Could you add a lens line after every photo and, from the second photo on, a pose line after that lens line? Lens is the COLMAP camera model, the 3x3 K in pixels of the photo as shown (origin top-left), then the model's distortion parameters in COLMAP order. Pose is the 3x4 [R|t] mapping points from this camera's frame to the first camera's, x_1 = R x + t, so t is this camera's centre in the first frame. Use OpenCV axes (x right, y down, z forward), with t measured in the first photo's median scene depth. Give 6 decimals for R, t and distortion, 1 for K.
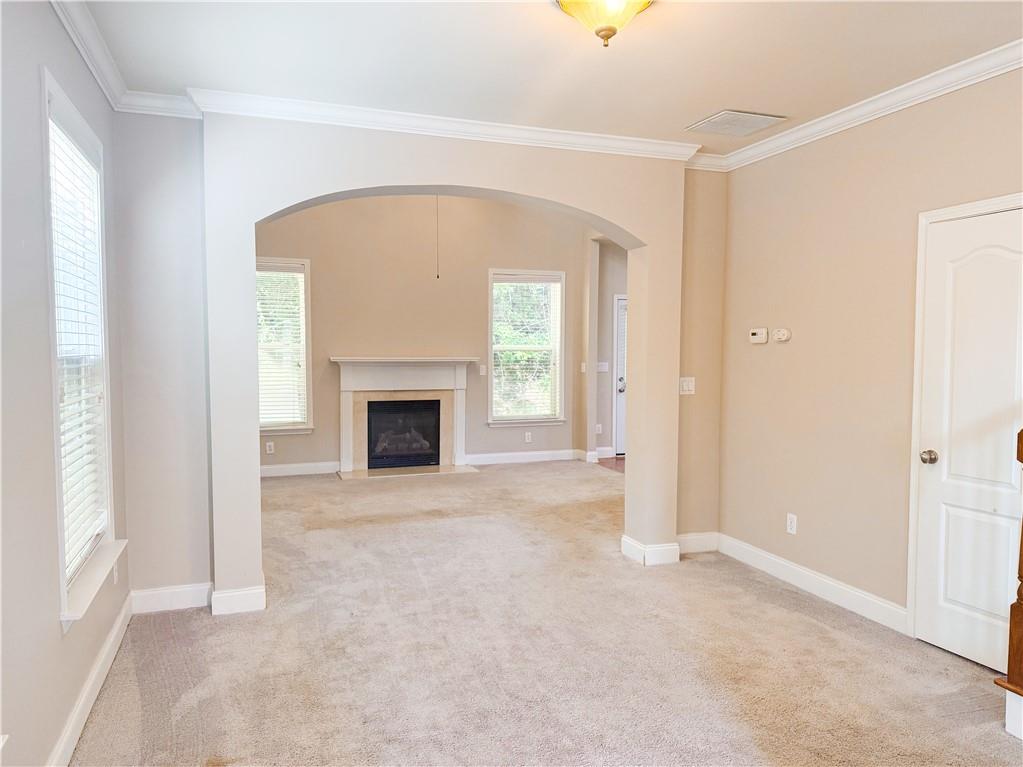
lens RADIAL K [[722.7, 0, 513.4], [0, 722.7, 387.7], [0, 0, 1]] dist [0.121305, -0.154755]
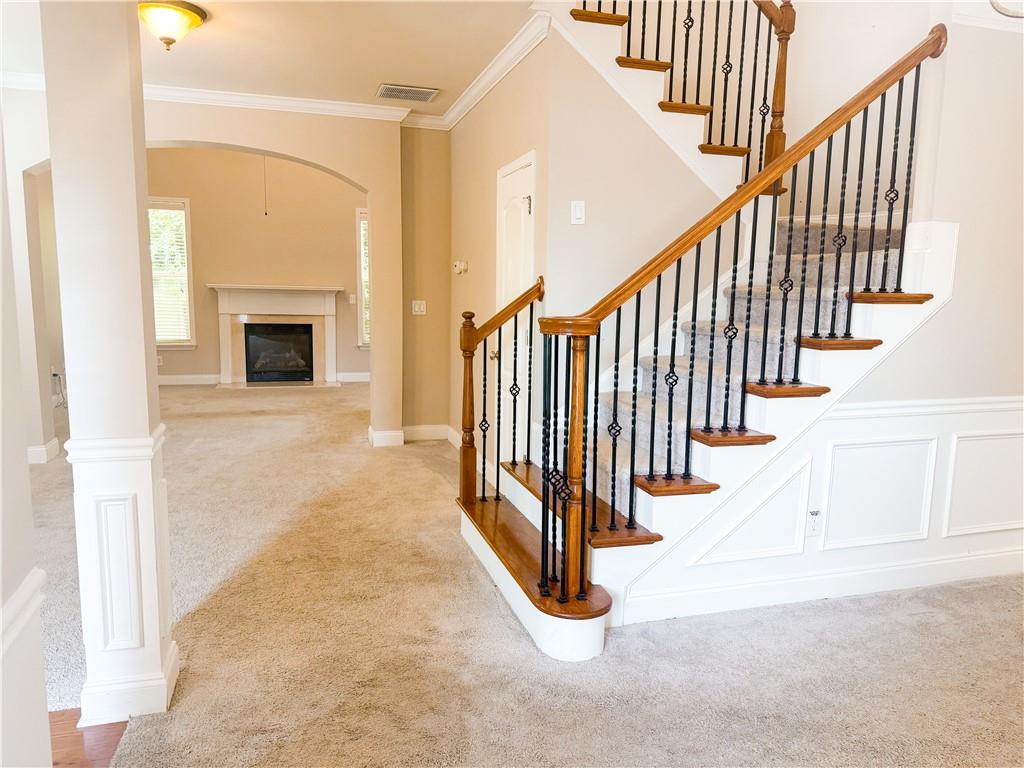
lens RADIAL K [[723.4, 0, 513.9], [0, 723.4, 388.2], [0, 0, 1]] dist [0.121305, -0.154755]
pose [[0.997812, 0.021437, -0.062537, 0.309775], [-0.016386, 0.996645, 0.080183, 0.021106], [0.064046, -0.078983, 0.994816, -0.148680]]
